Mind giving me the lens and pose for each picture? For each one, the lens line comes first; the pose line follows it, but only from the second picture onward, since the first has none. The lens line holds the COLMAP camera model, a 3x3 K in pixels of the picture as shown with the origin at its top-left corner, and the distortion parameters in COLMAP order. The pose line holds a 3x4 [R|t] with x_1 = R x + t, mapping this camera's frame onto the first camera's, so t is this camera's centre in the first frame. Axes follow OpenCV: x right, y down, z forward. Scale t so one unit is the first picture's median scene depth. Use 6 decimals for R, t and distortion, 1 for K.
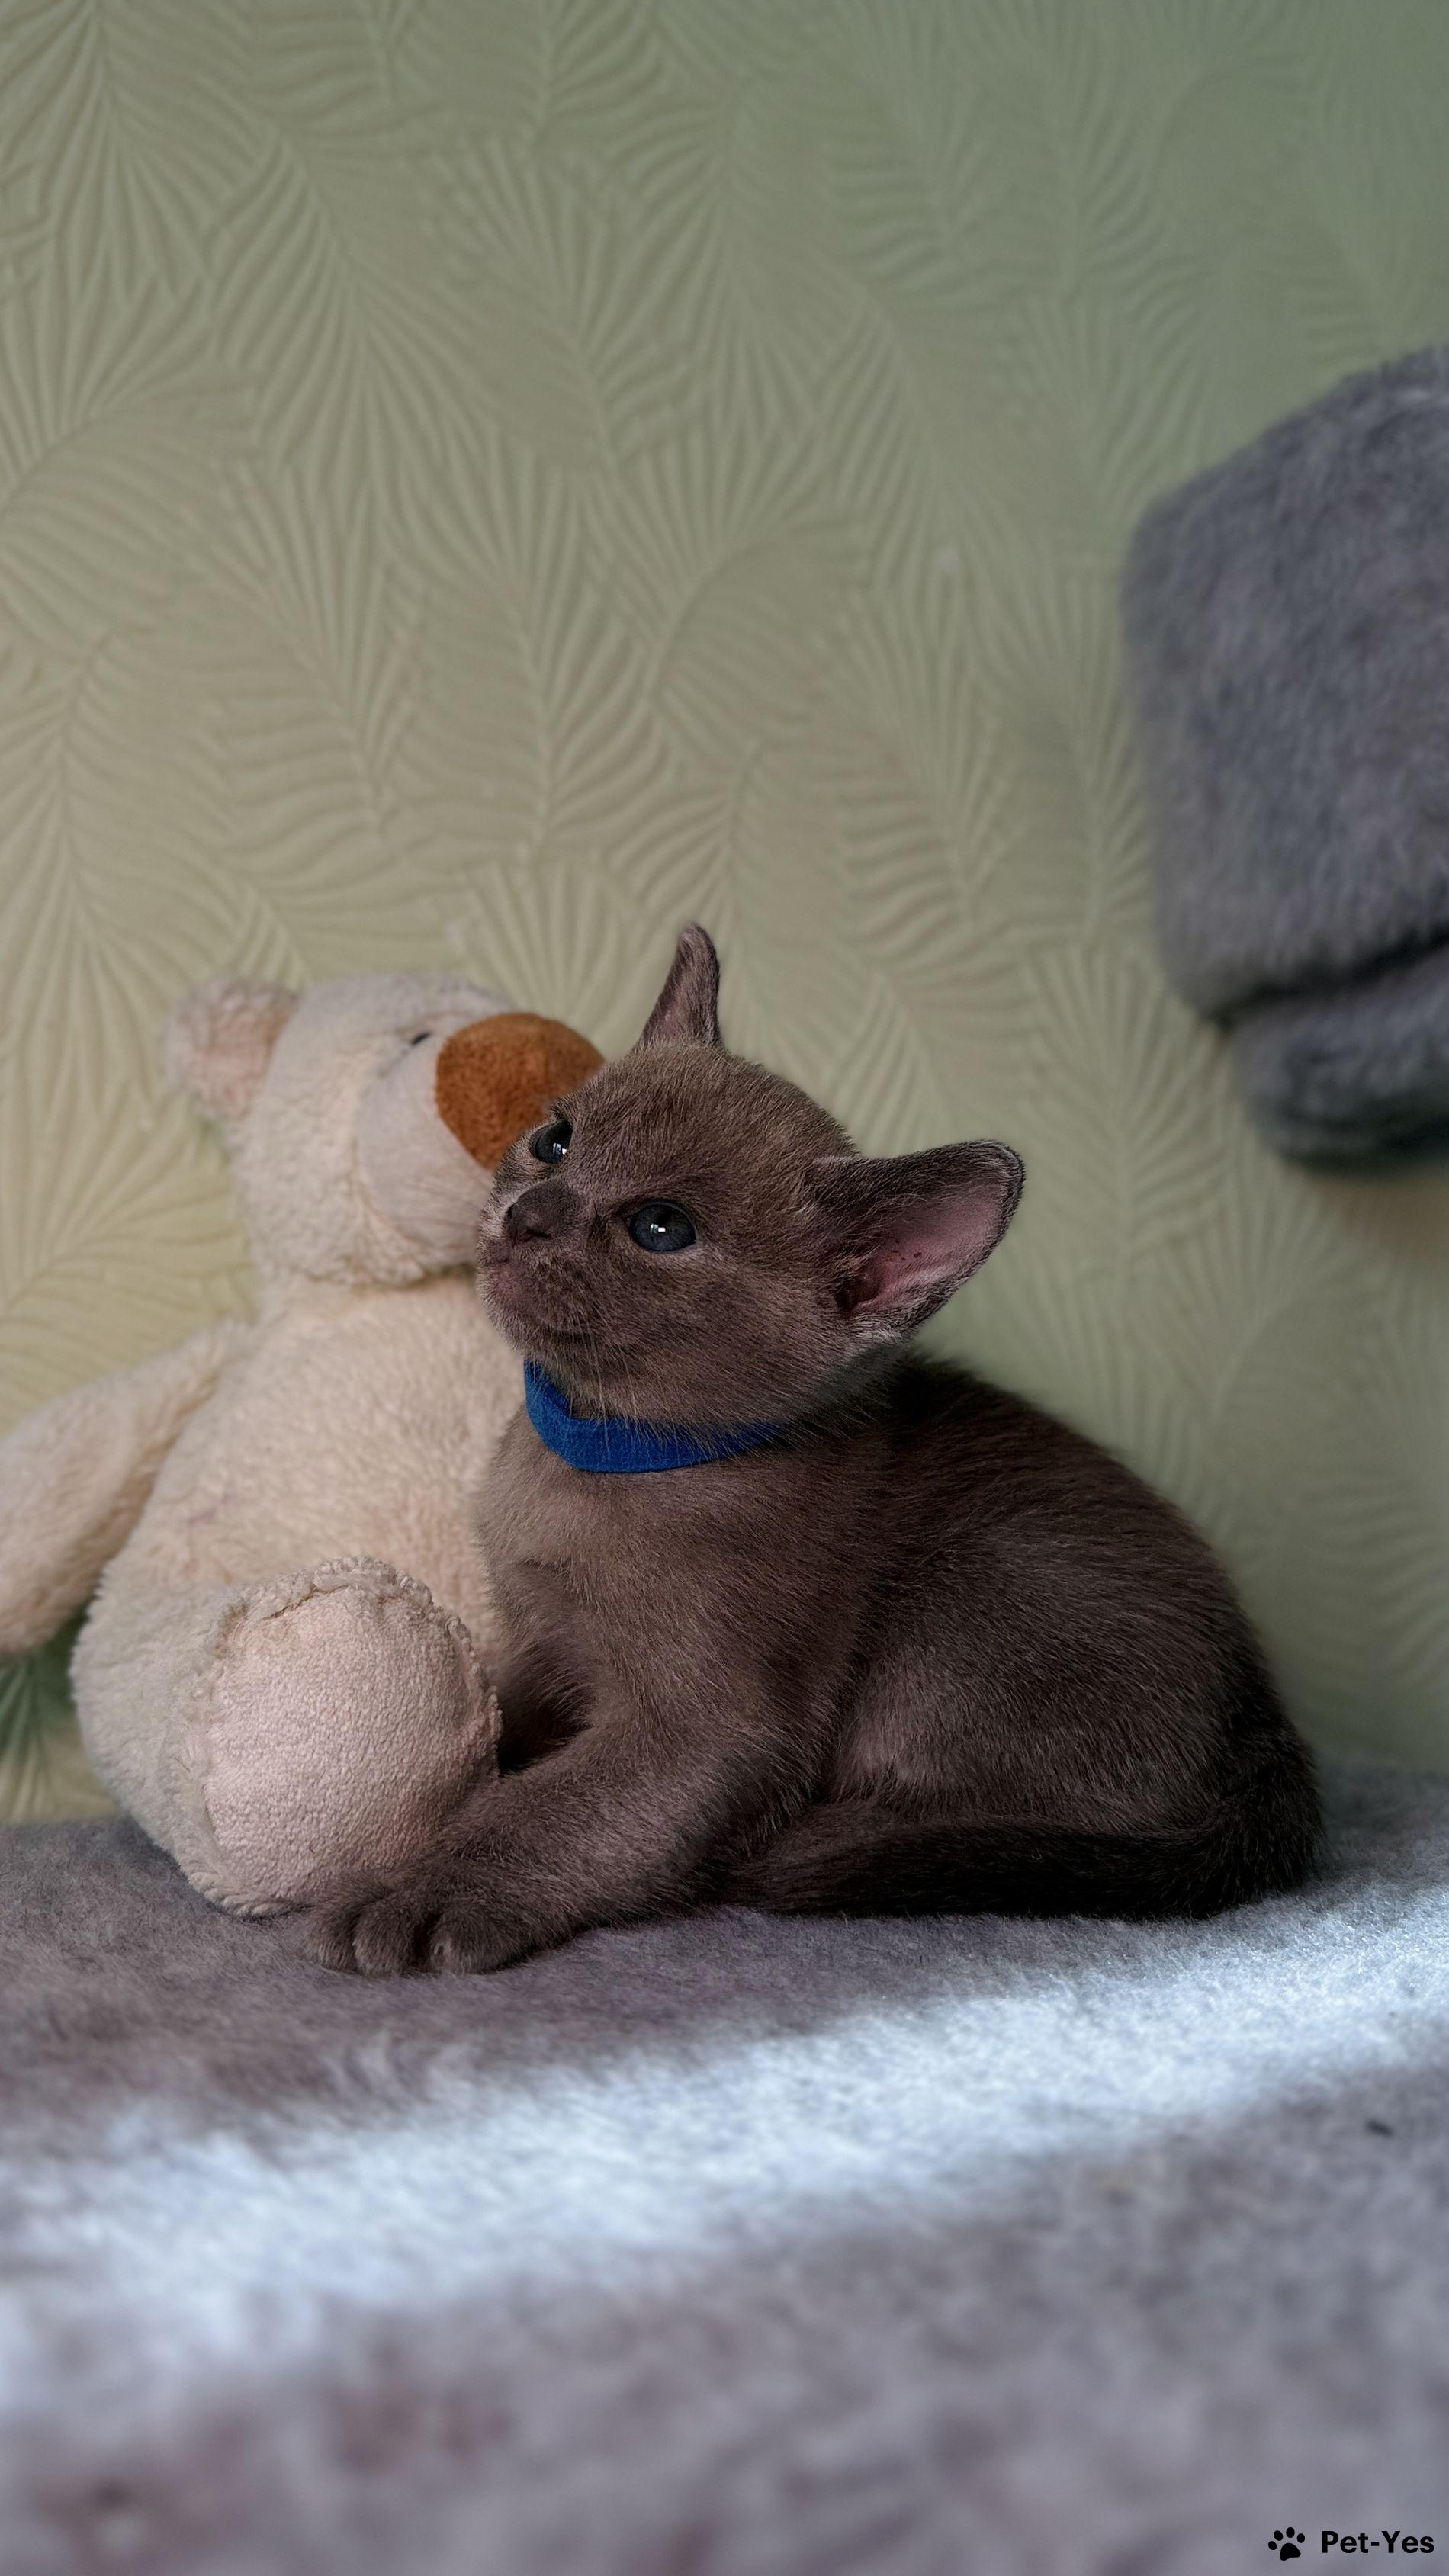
lens RADIAL K [[1886.1, 0, 757.7], [0, 1886.1, 1346.5], [0, 0, 1]] dist [-0.076101, 0.012227]
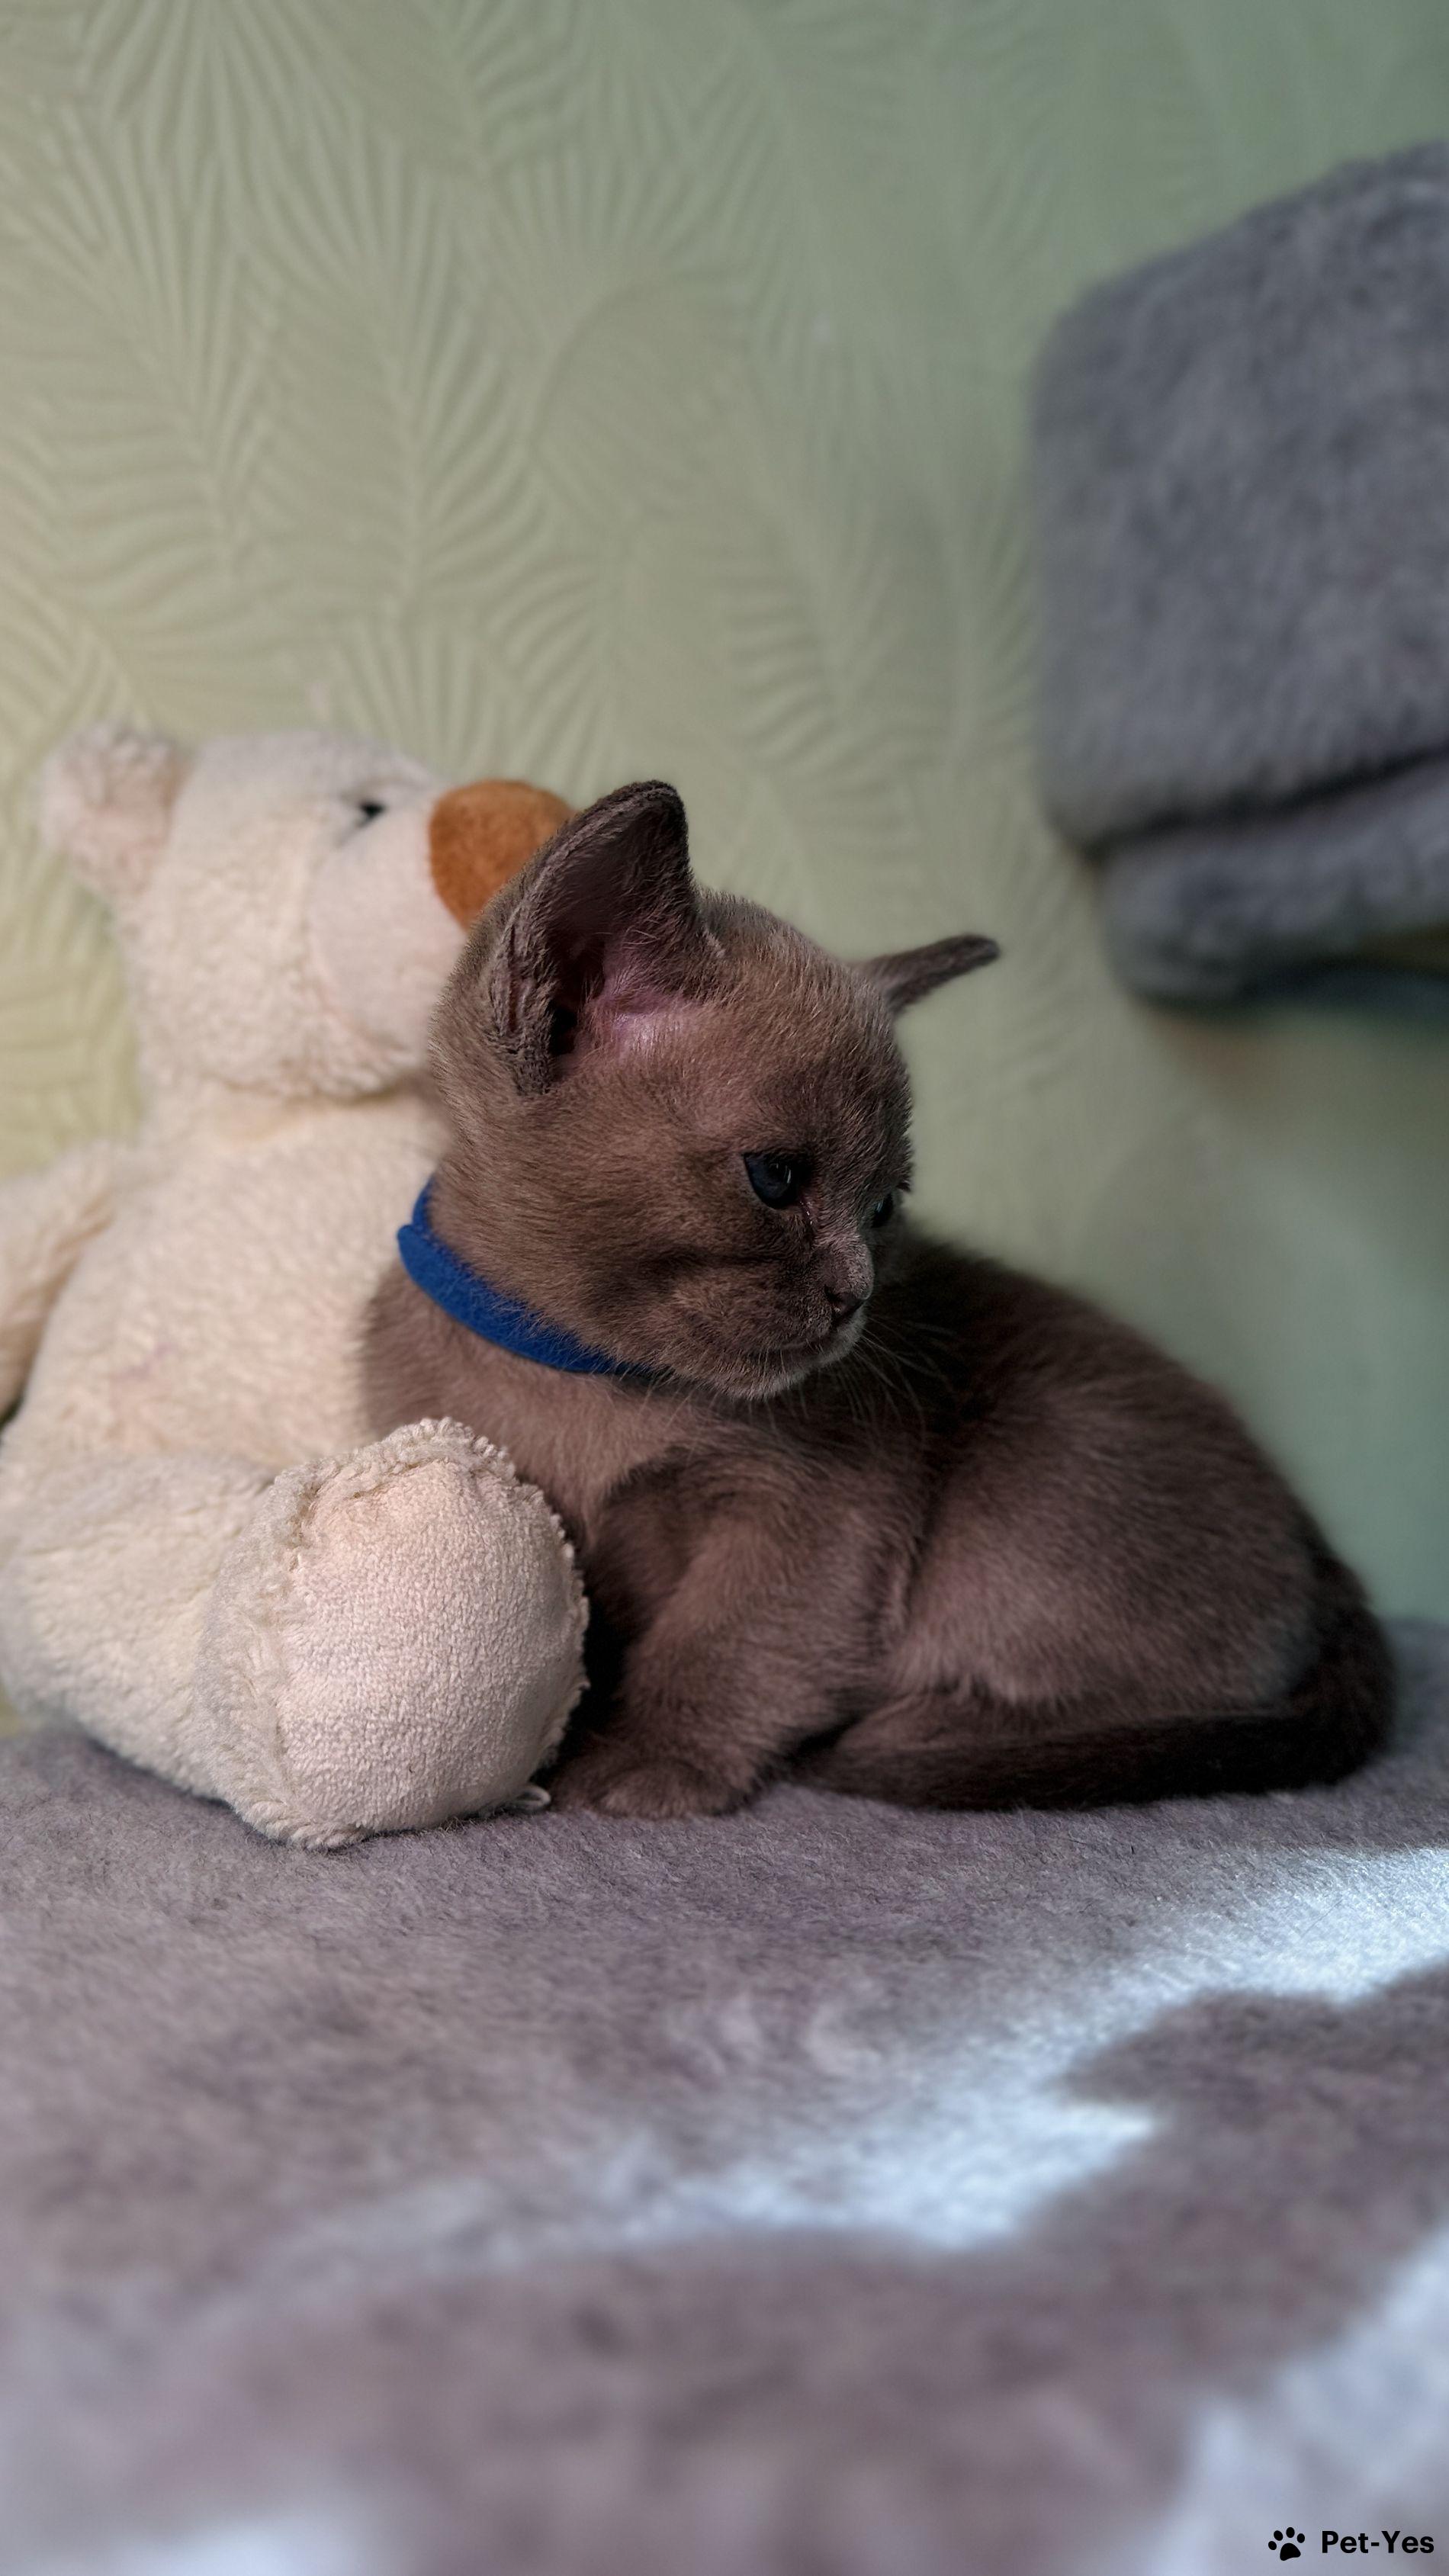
lens RADIAL K [[1886.1, 0, 764.1], [0, 1886.1, 1336.5], [0, 0, 1]] dist [-0.076101, 0.012227]
pose [[0.974024, -0.004229, 0.226404, -0.170080], [-0.011746, 0.997536, 0.069165, 0.011938], [-0.226138, -0.070027, 0.971575, 0.108351]]
